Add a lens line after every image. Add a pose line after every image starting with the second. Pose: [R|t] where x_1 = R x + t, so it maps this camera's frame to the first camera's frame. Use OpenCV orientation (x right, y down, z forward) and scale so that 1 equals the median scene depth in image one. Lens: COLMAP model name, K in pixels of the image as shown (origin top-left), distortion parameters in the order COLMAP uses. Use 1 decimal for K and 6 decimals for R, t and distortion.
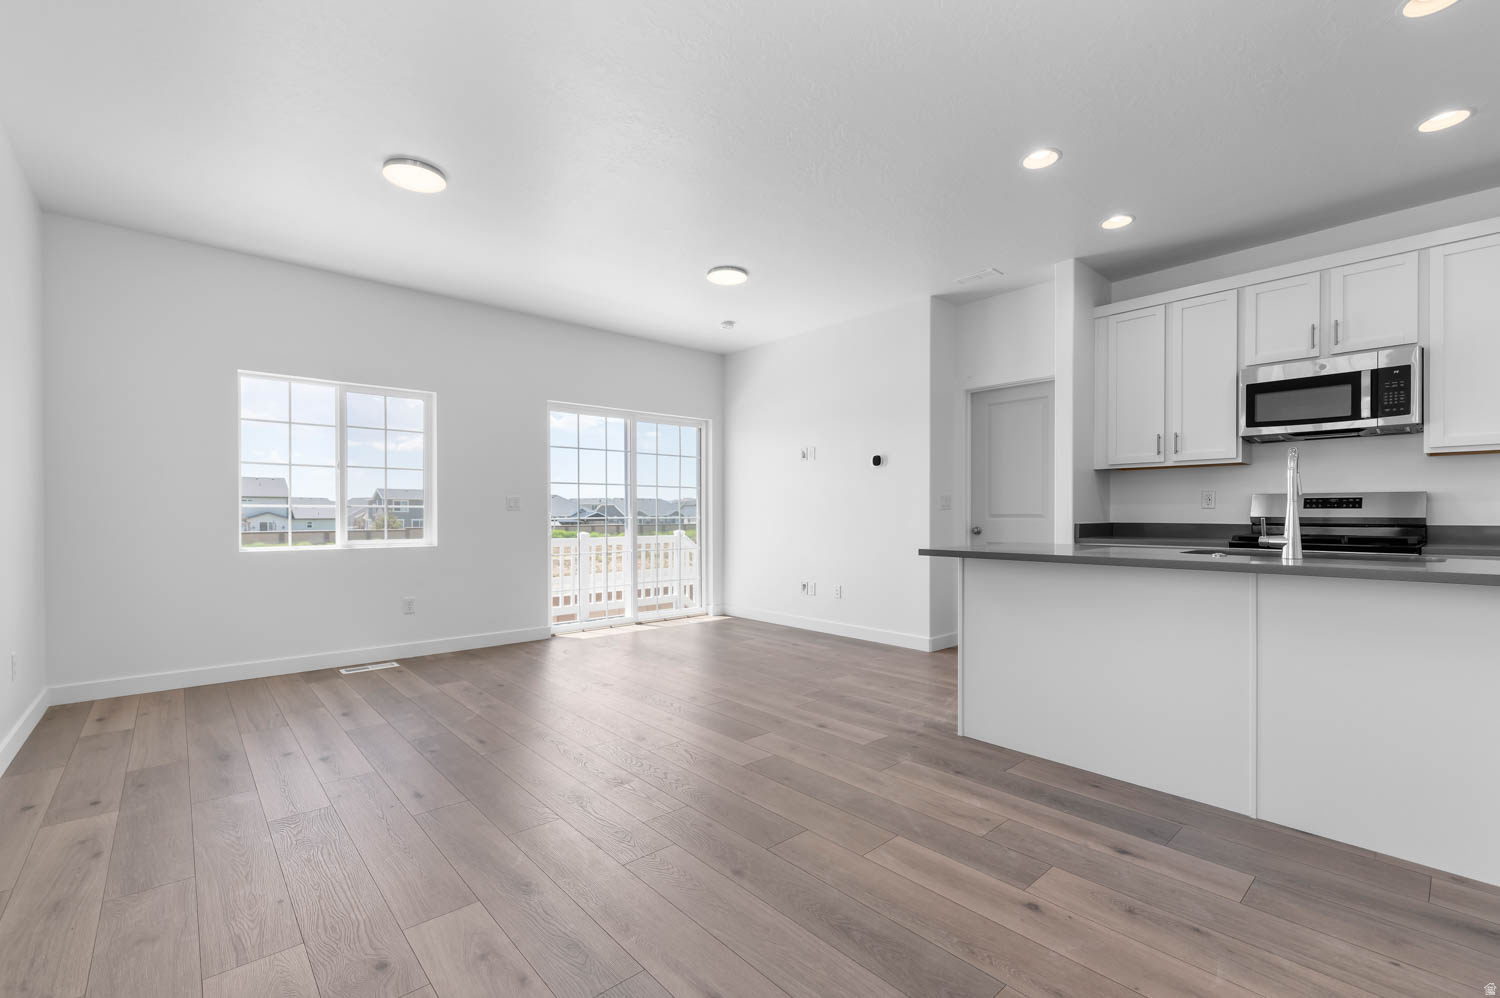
lens RADIAL K [[645.5, 0, 756.4], [0, 645.5, 512.0], [0, 0, 1]] dist [0.011096, 0.000517]
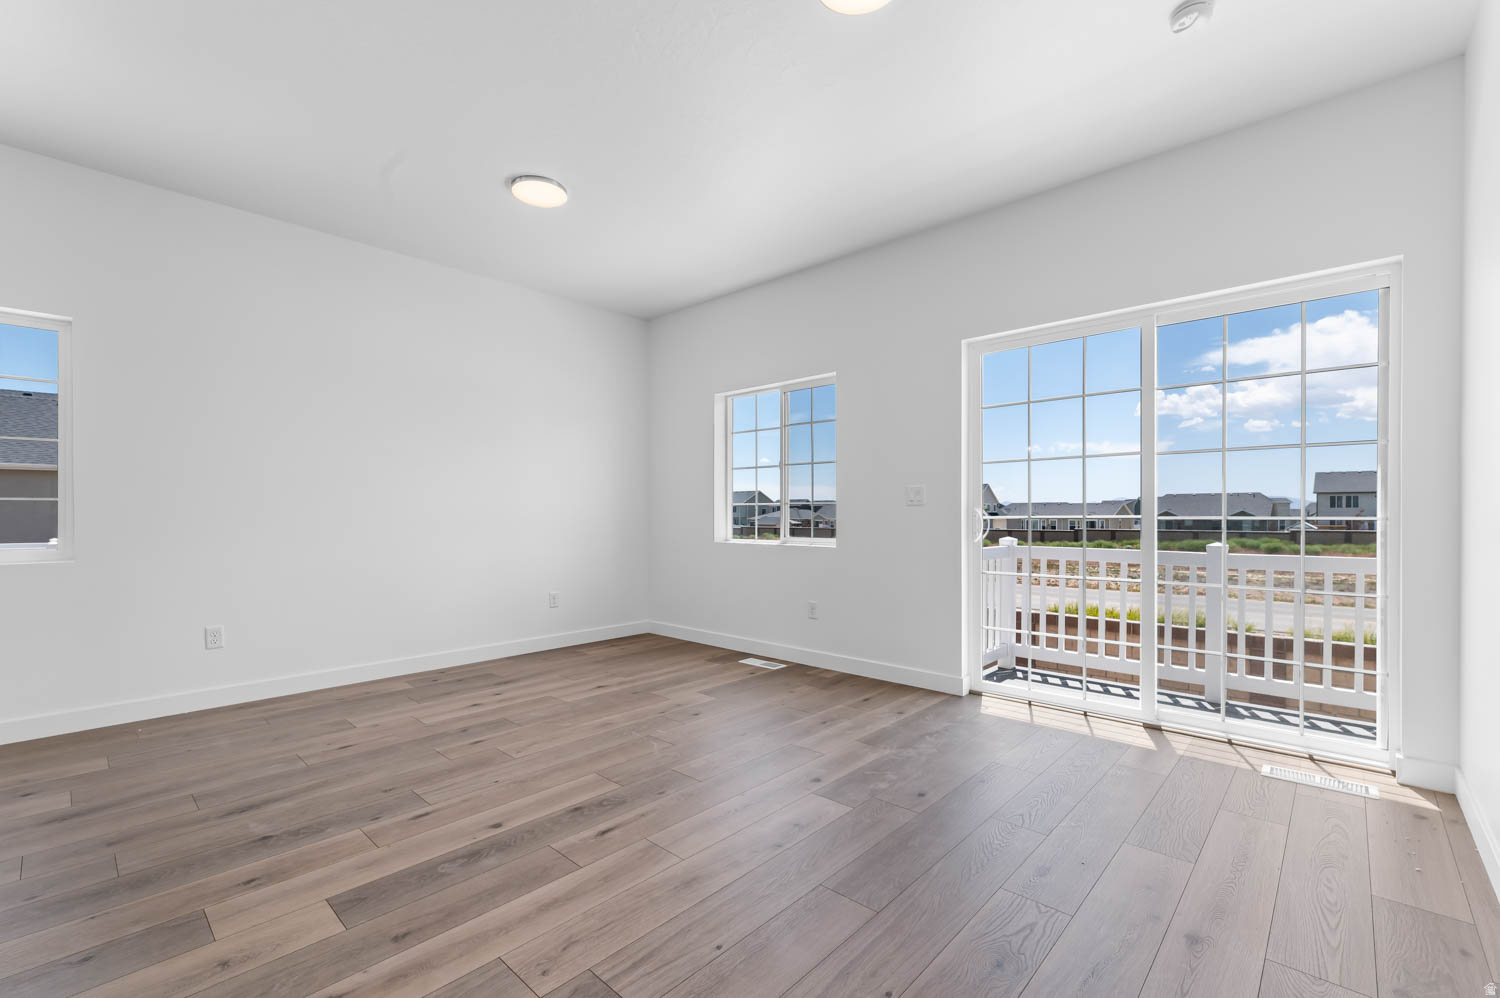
lens RADIAL K [[645.5, 0, 772.5], [0, 645.5, 516.6], [0, 0, 1]] dist [0.011096, 0.000517]
pose [[0.098994, 0.005457, -0.995073, 0.374954], [0.004893, 0.999970, 0.005971, 0.005085], [0.995076, -0.005460, 0.098964, 0.848654]]
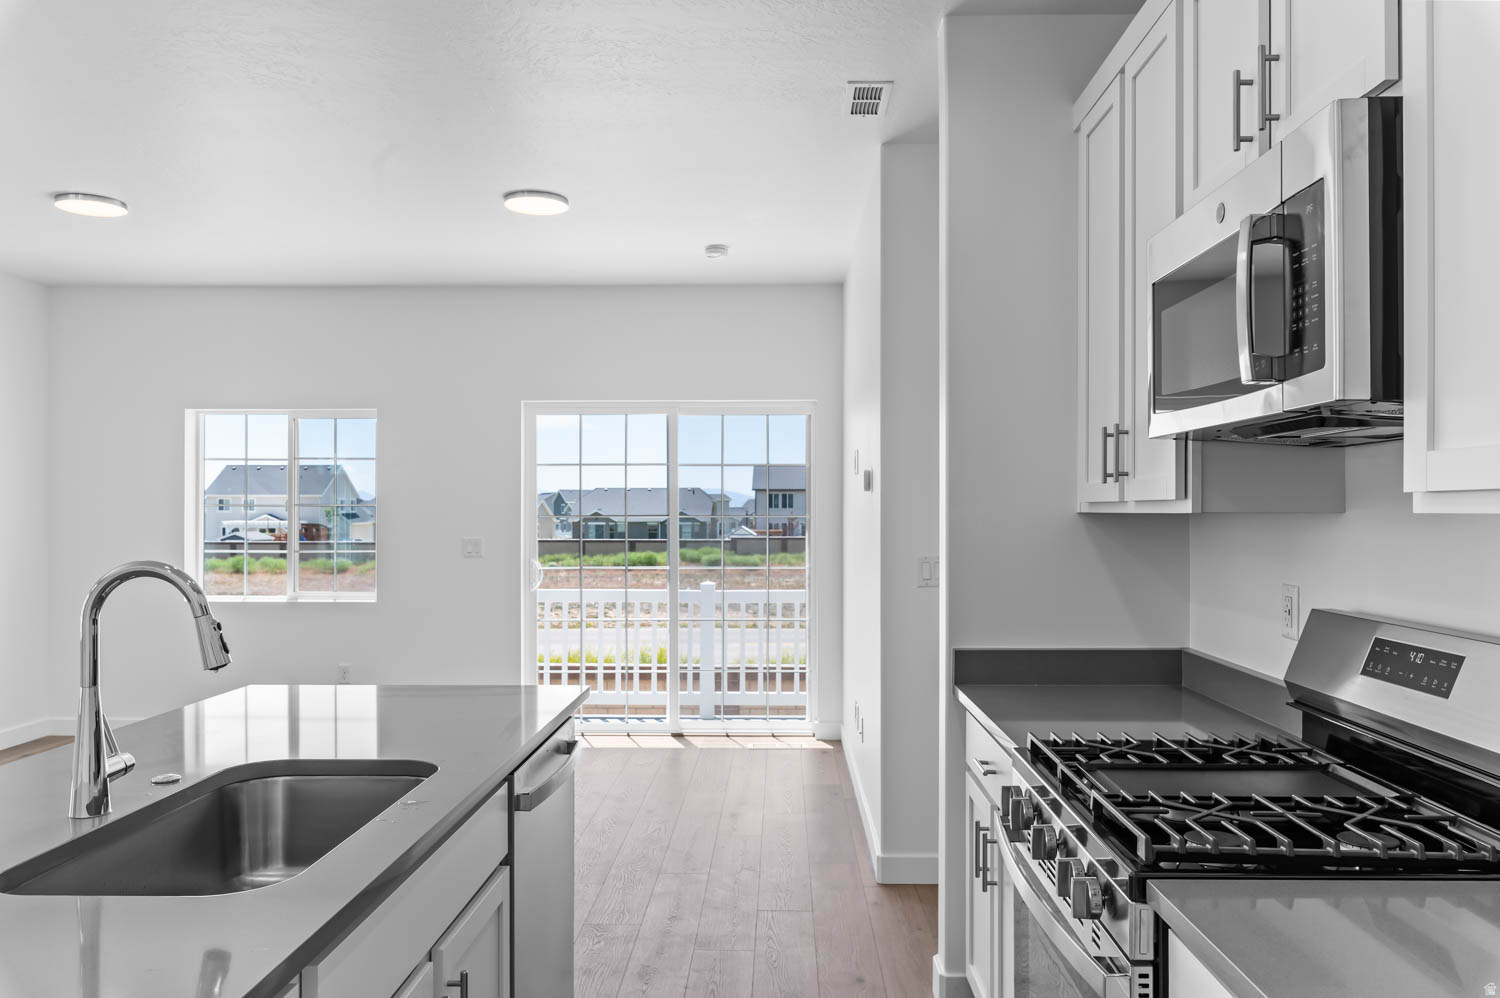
lens RADIAL K [[1095.4, 0, 758.7], [0, 1095.4, 499.6], [0, 0, 1]] dist [-0.003050, 0.000573]
pose [[0.717549, -0.005031, -0.696490, 0.806939], [0.000923, 0.999980, -0.006272, -0.066772], [0.696508, 0.003858, 0.717539, 0.366251]]
